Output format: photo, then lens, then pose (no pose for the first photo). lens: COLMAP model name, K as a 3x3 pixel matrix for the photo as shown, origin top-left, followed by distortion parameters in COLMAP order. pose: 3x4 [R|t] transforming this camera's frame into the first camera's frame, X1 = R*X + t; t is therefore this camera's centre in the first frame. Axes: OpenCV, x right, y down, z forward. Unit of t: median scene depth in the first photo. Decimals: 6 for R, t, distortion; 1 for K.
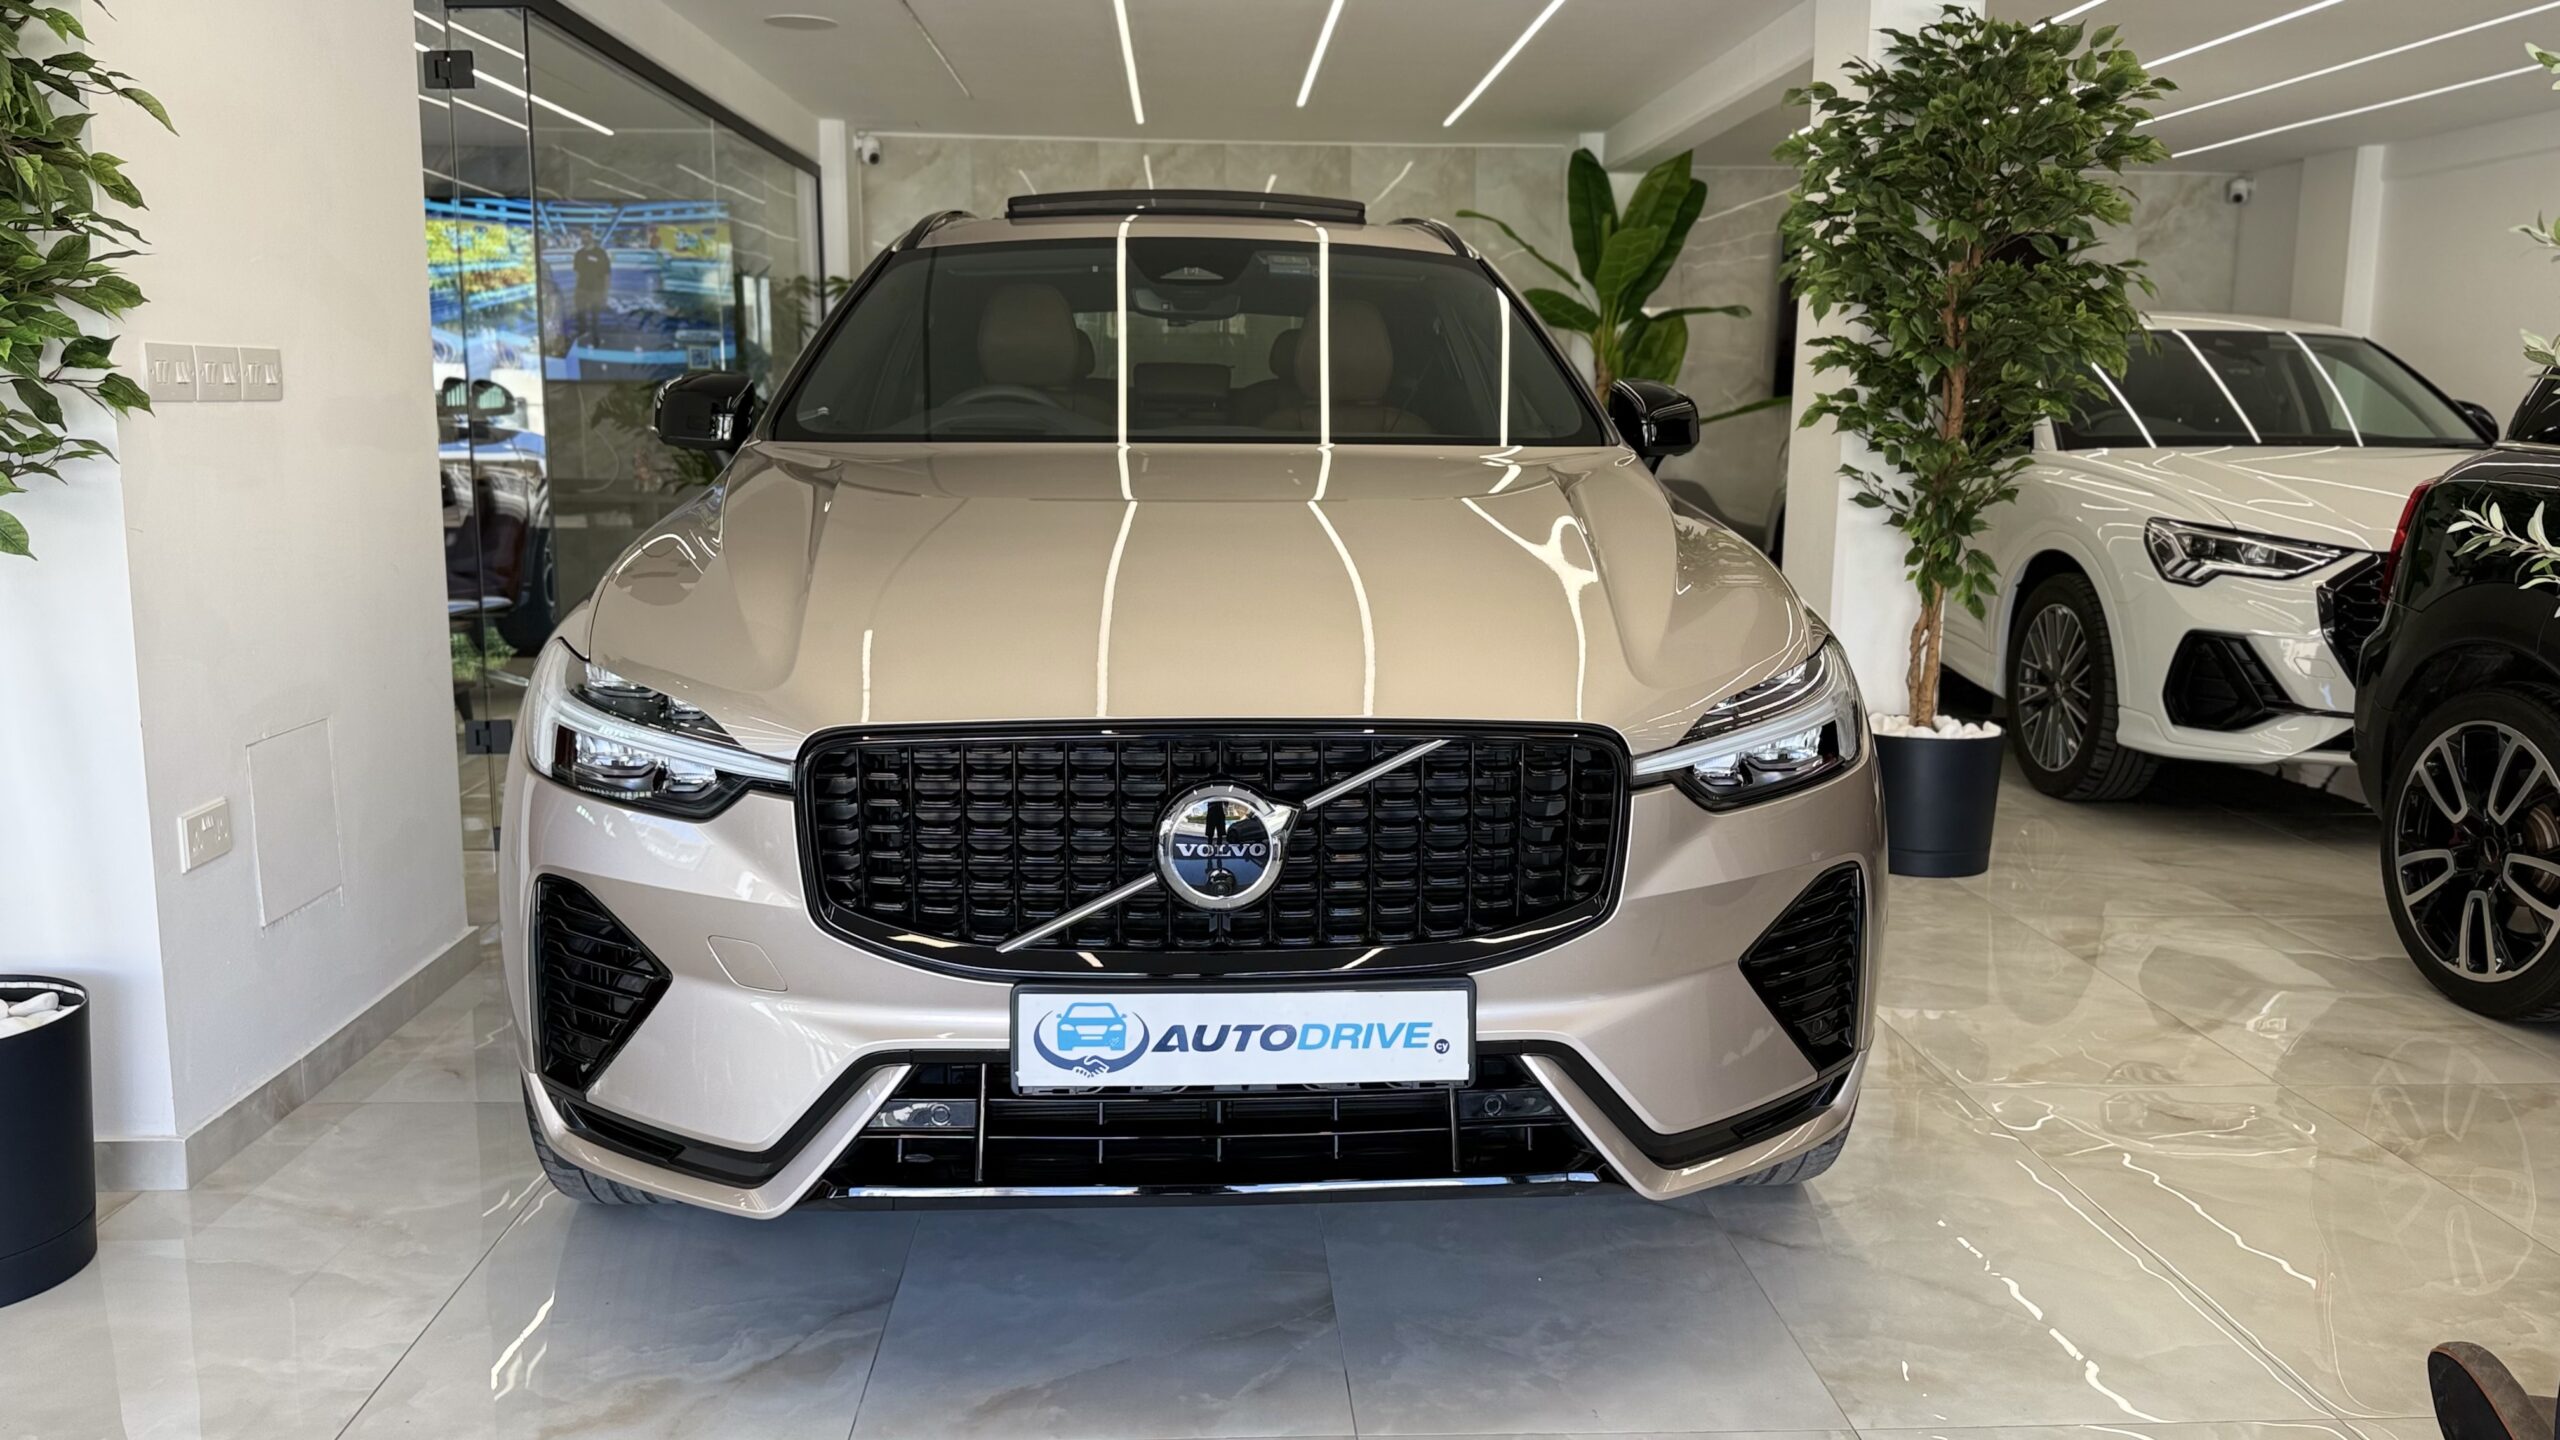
lens RADIAL K [[1965.3, 0, 1286.1], [0, 1965.3, 699.9], [0, 0, 1]] dist [0.066103, -0.096160]
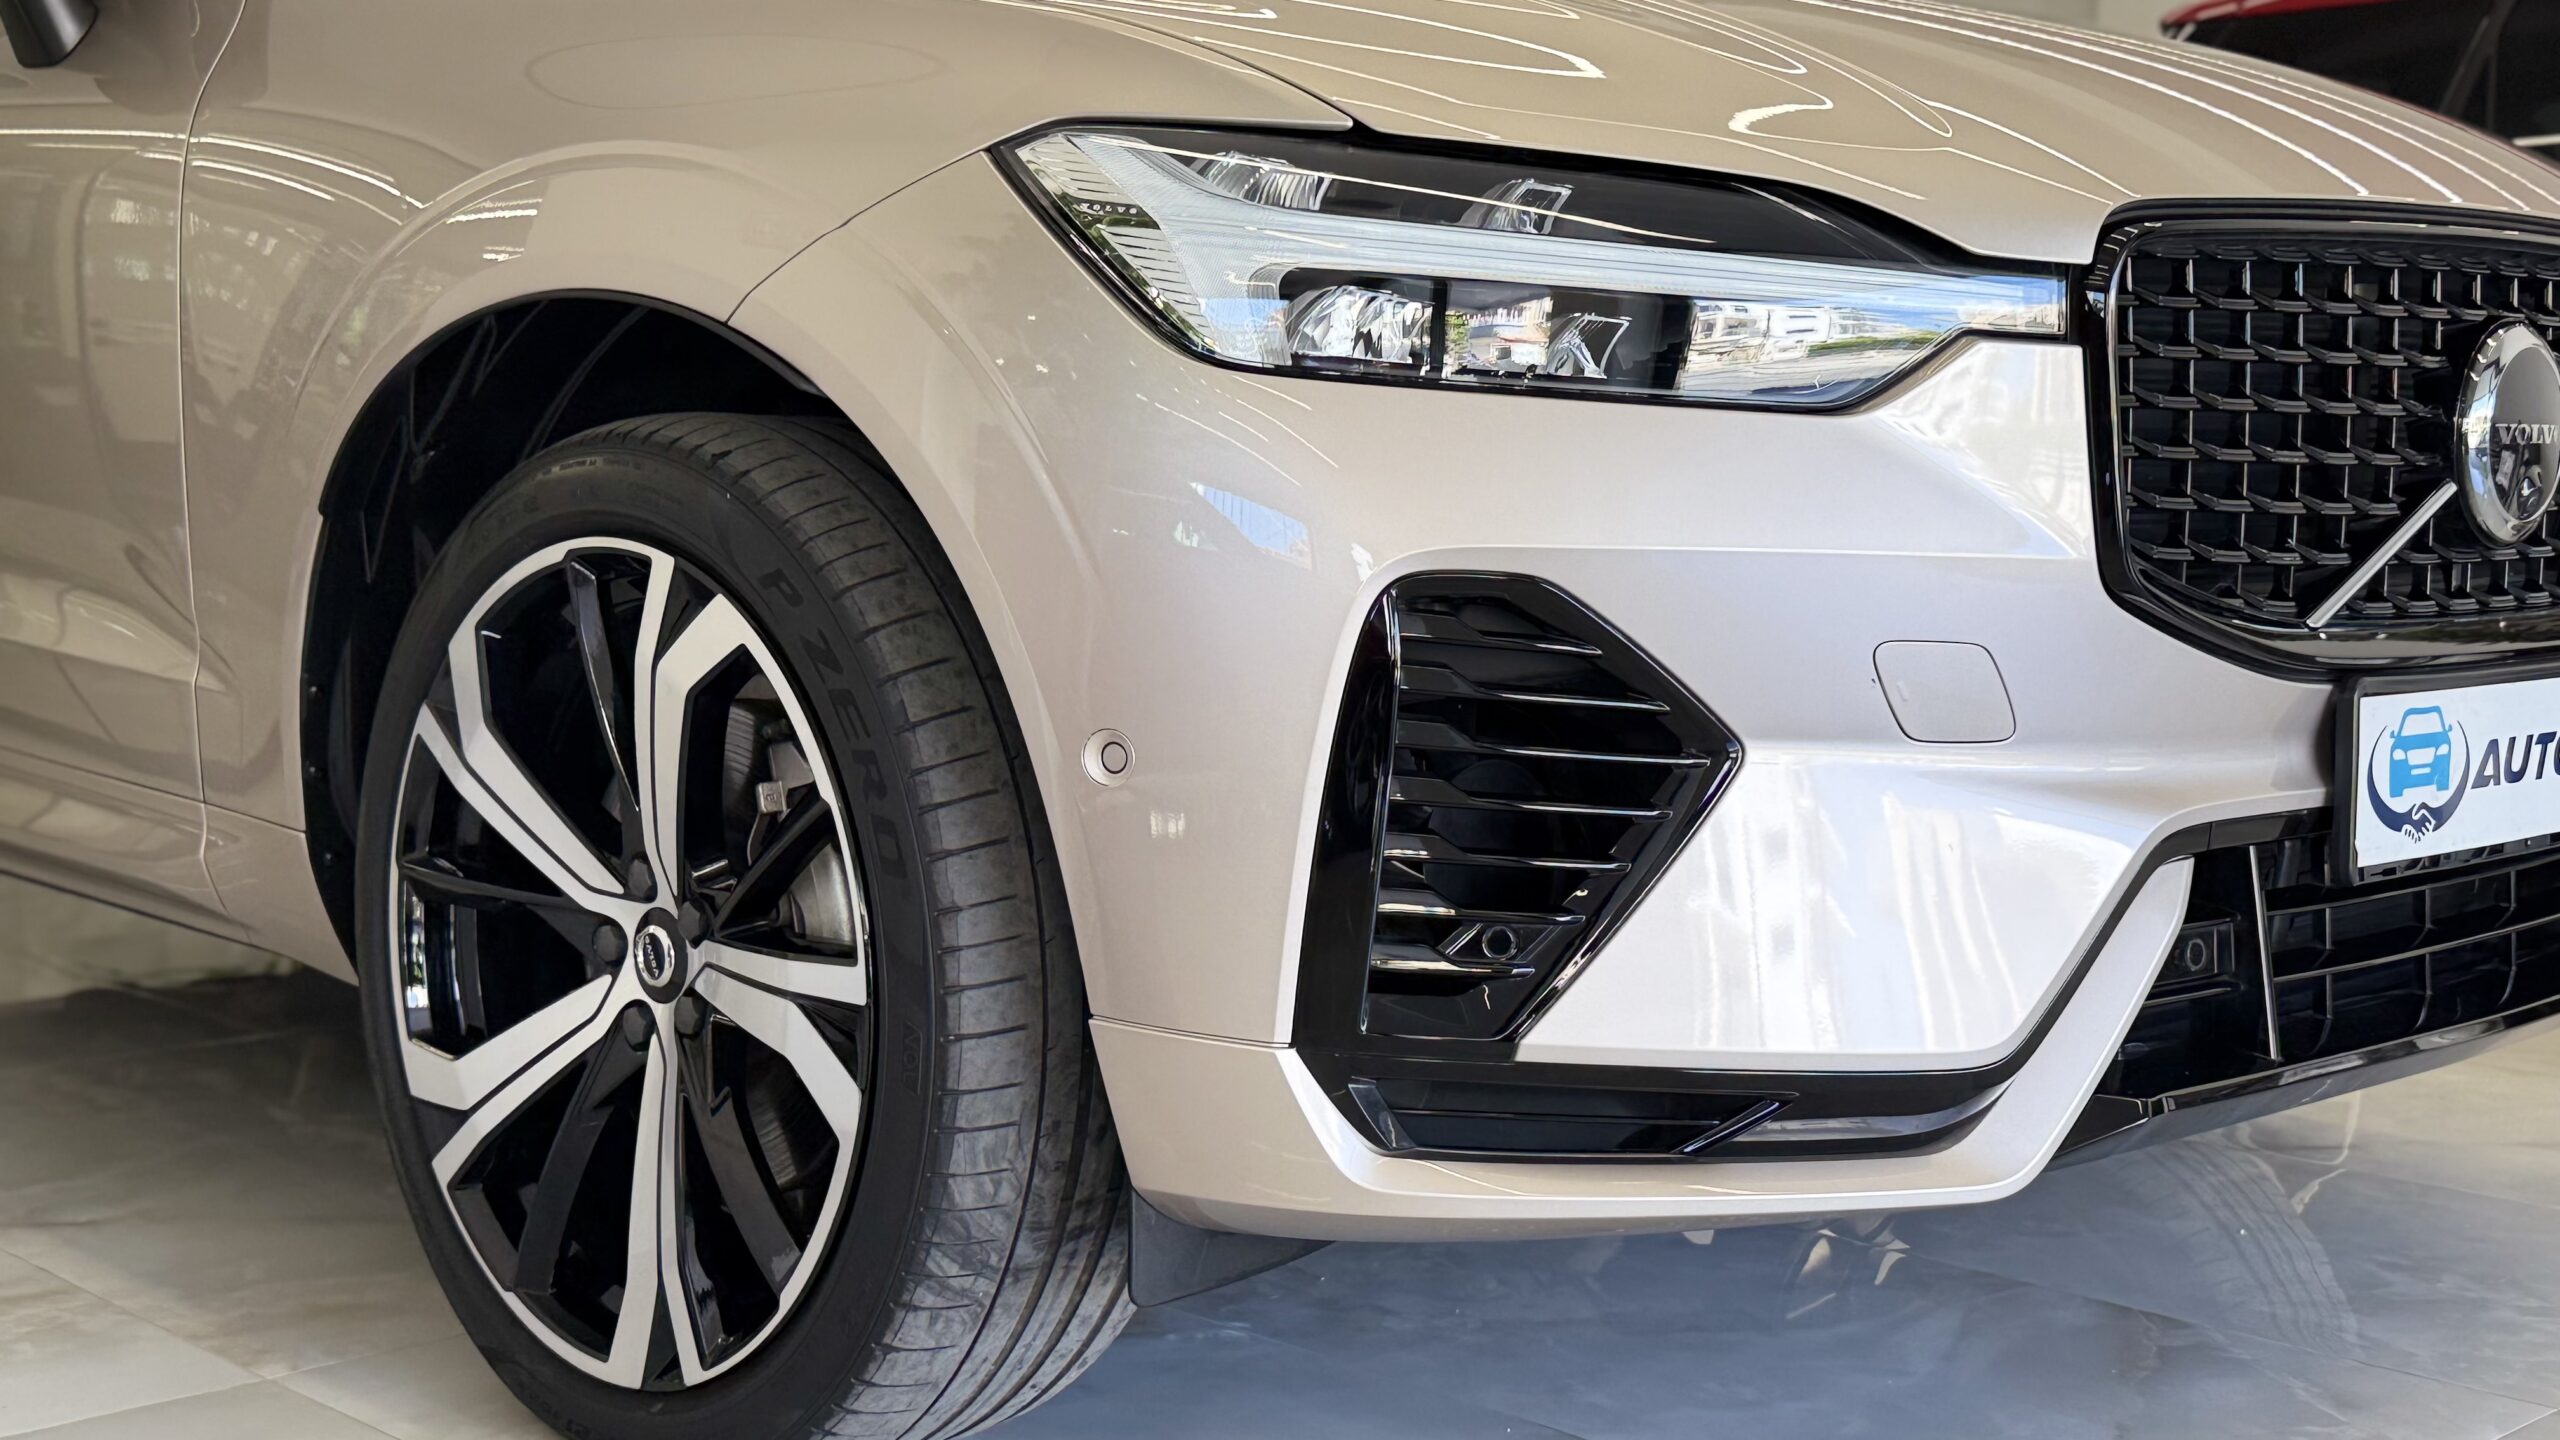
lens RADIAL K [[2979.5, 0, 1262.1], [0, 2979.5, 705.1], [0, 0, 1]] dist [0.093611, 0.000000]
pose [[0.764140, -0.058040, 0.642434, -0.899695], [0.091403, 0.995637, -0.018769, 0.136007], [-0.638542, 0.073063, 0.766111, 0.533214]]
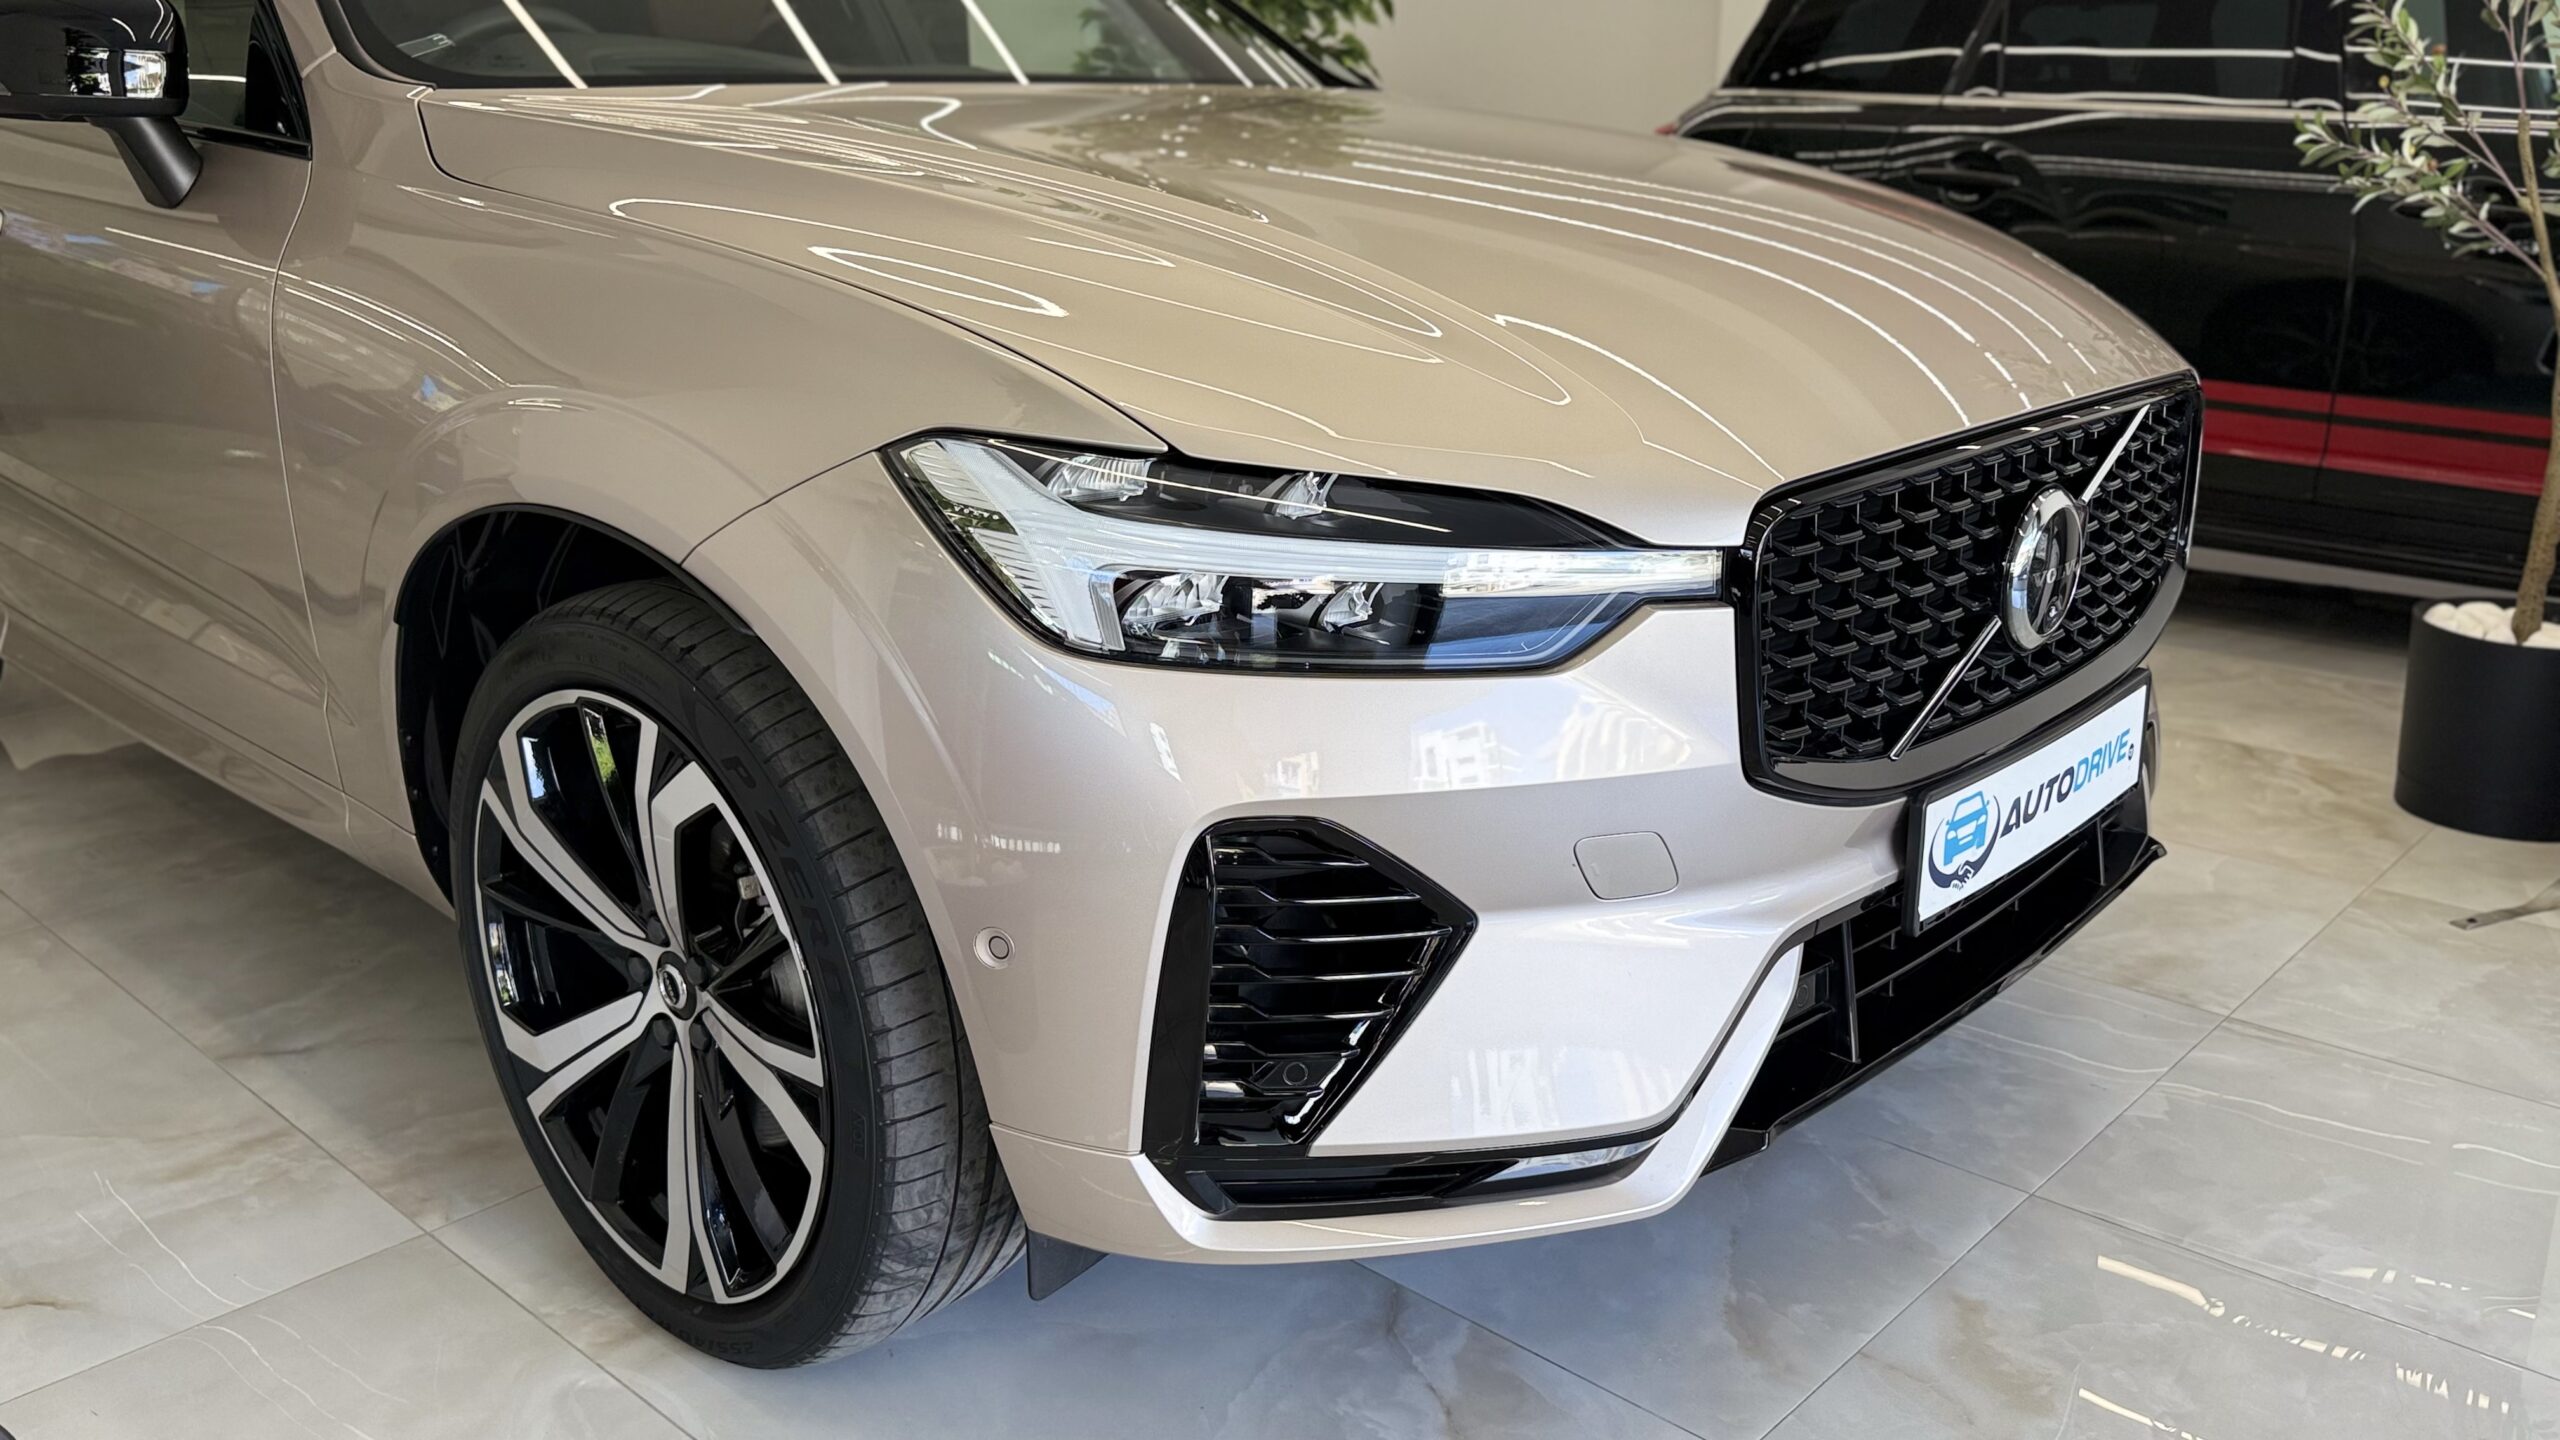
lens RADIAL K [[1965.3, 0, 1274.0], [0, 1965.3, 698.4], [0, 0, 1]] dist [0.066103, -0.096160]
pose [[0.727441, -0.207642, 0.653999, -0.786195], [0.110837, 0.976156, 0.186642, -0.059168], [-0.677159, -0.063284, 0.733110, 0.603159]]
